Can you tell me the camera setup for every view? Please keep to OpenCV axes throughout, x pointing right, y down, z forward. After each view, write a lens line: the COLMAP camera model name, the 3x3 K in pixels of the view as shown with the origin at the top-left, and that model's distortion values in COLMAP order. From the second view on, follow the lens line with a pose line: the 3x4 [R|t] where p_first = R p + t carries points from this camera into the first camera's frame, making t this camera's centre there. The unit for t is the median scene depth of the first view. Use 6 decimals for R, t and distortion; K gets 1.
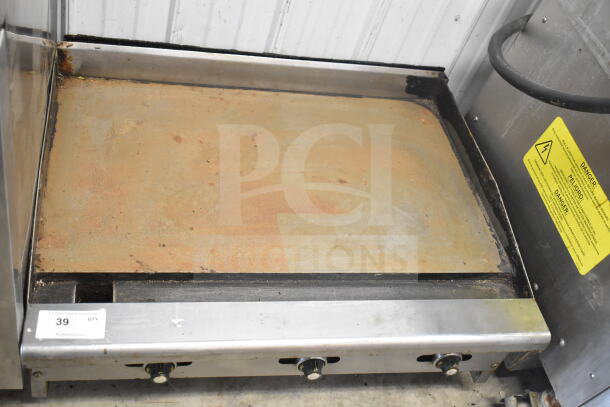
lens RADIAL K [[714.4, 0, 305.0], [0, 714.4, 203.5], [0, 0, 1]] dist [-0.003693, 0.004994]
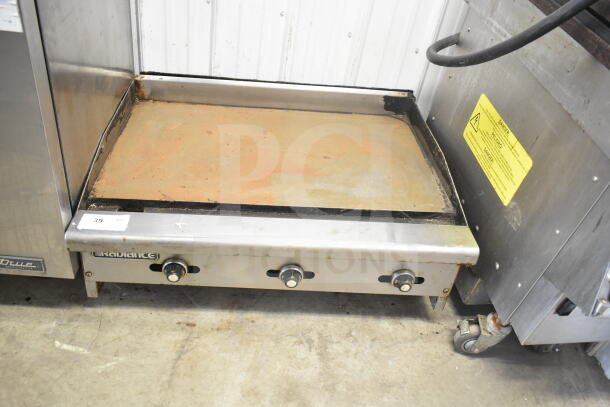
lens RADIAL K [[529.6, 0, 305.0], [0, 529.6, 203.5], [0, 0, 1]] dist [-0.009196, -0.002513]
pose [[0.988262, -0.030379, -0.149720, 0.163537], [0.002540, 0.983161, -0.182726, 0.243269], [0.152750, 0.180200, 0.971697, 0.036733]]
